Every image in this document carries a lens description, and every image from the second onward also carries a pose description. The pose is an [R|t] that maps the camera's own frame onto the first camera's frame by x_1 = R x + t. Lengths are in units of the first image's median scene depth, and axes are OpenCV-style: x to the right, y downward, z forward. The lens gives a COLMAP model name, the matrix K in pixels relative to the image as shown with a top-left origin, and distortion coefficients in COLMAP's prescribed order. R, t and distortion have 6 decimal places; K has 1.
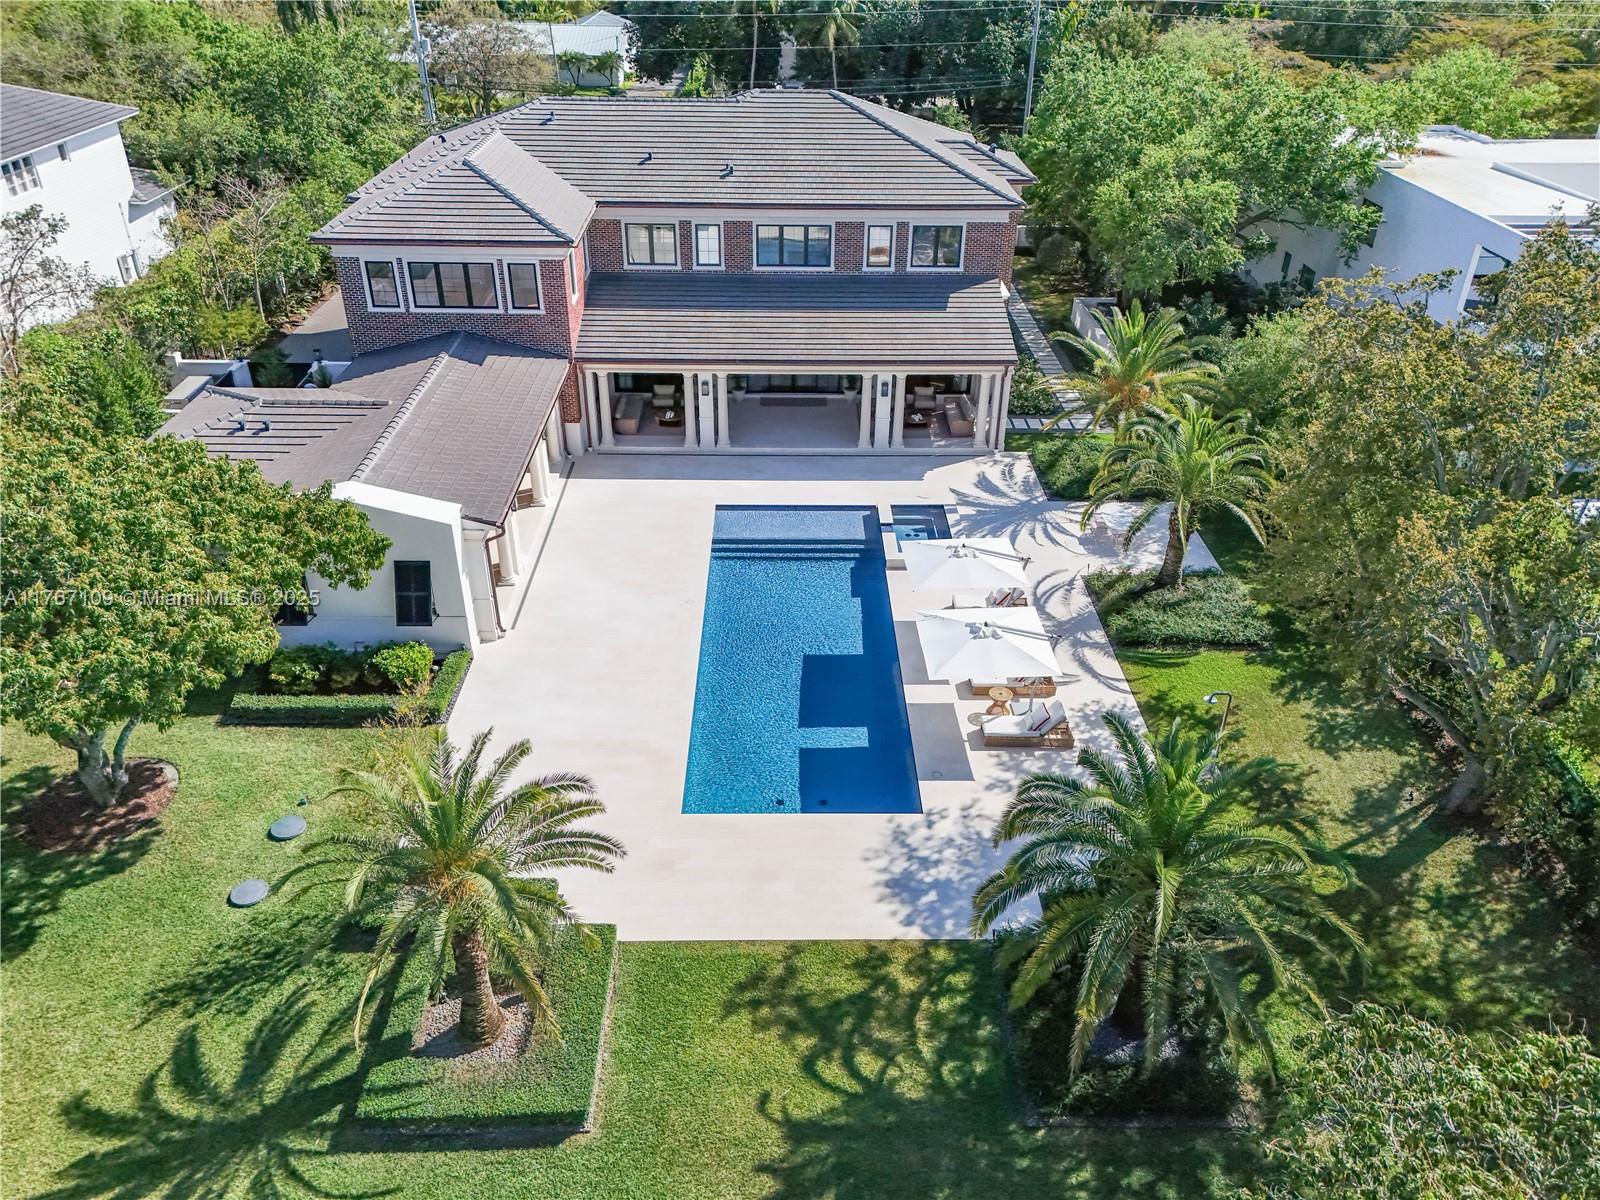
lens RADIAL K [[1180.5, 0, 799.4], [0, 1180.5, 604.3], [0, 0, 1]] dist [0.090154, -0.018006]
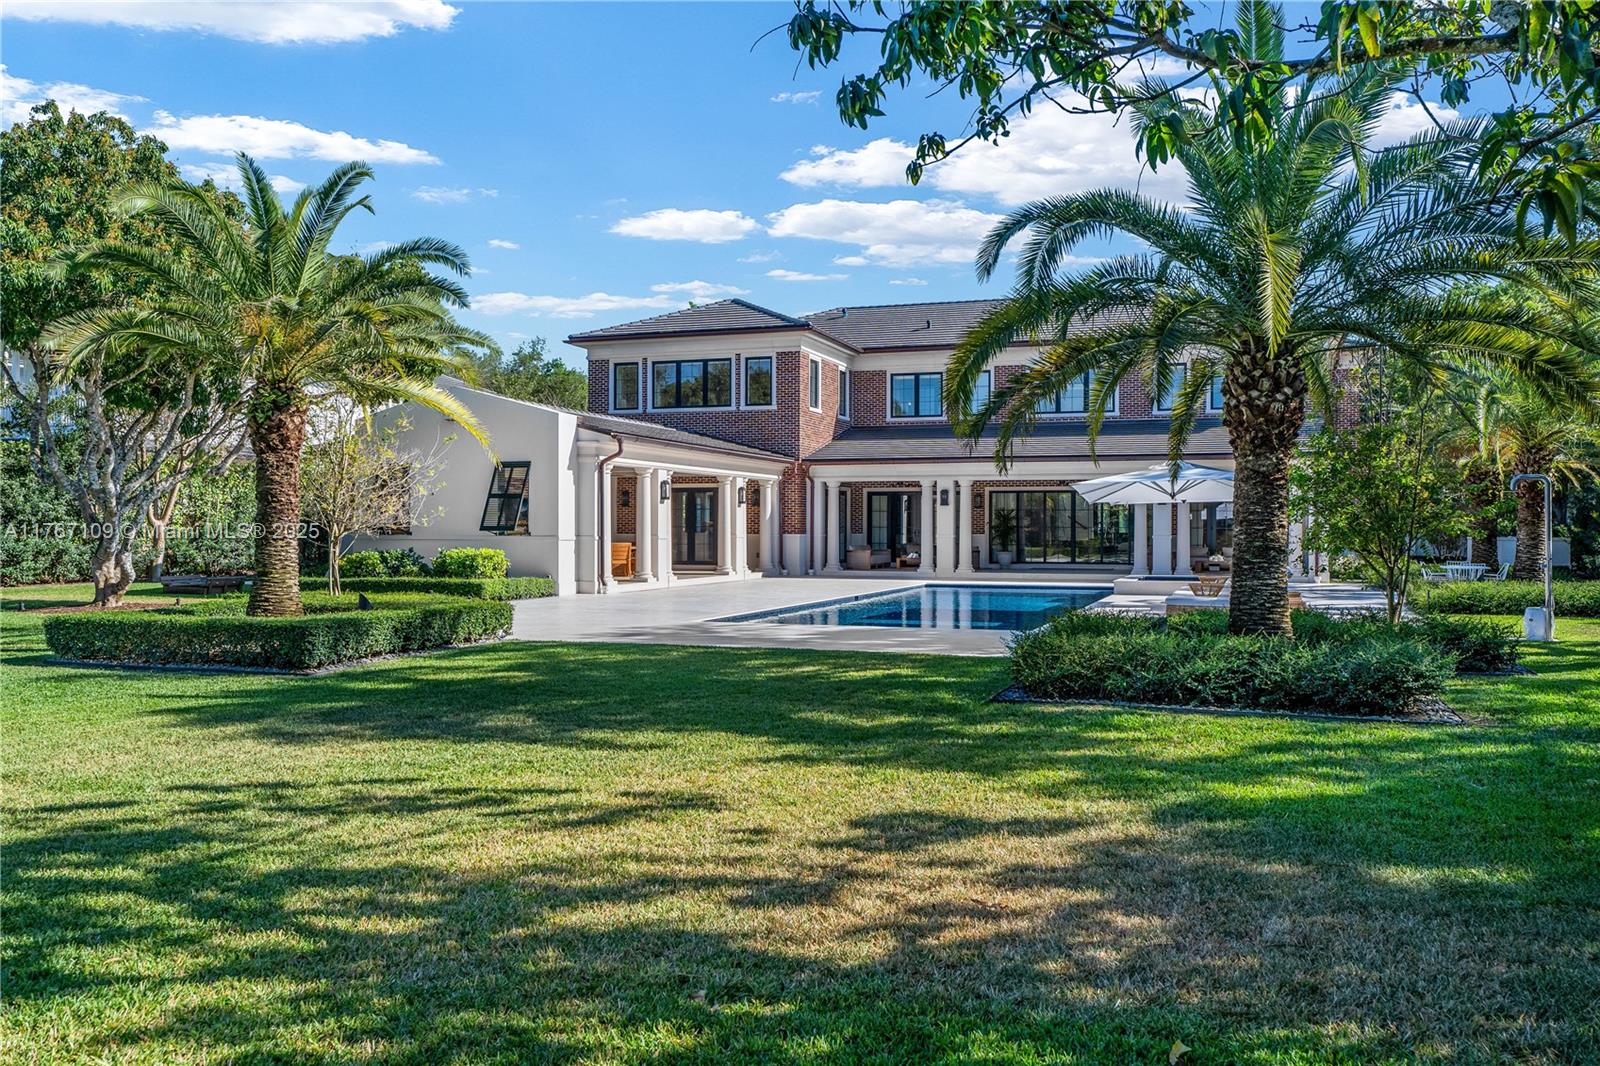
lens RADIAL K [[1302.4, 0, 808.4], [0, 1302.4, 538.8], [0, 0, 1]] dist [-0.023953, 0.028308]
pose [[0.940159, -0.008467, -0.340631, 0.247989], [-0.168685, 0.857026, -0.486881, 0.532408], [0.296052, 0.515204, 0.804312, 0.385844]]
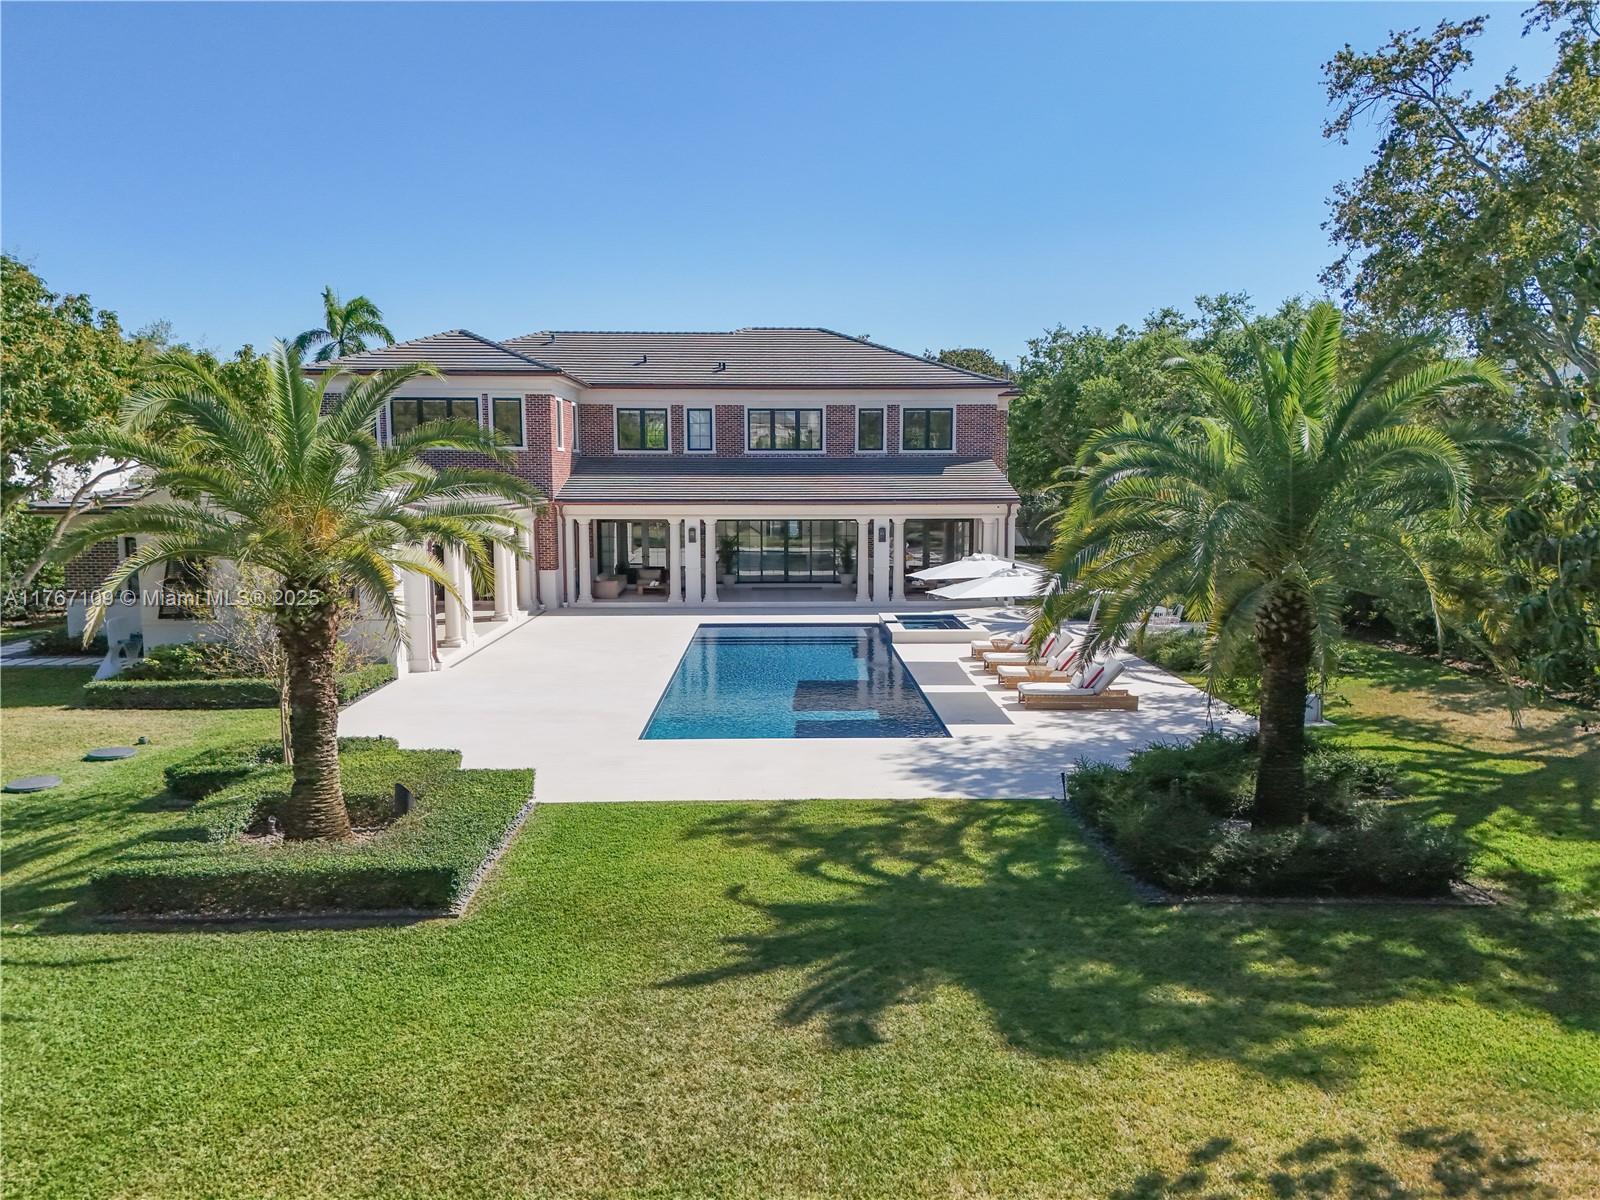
lens RADIAL K [[1180.5, 0, 800.9], [0, 1180.5, 602.8], [0, 0, 1]] dist [0.090154, -0.018006]
pose [[0.999881, -0.014452, 0.005479, 0.001659], [0.015414, 0.906640, -0.421624, 0.443144], [0.001126, 0.421658, 0.906754, 0.285206]]
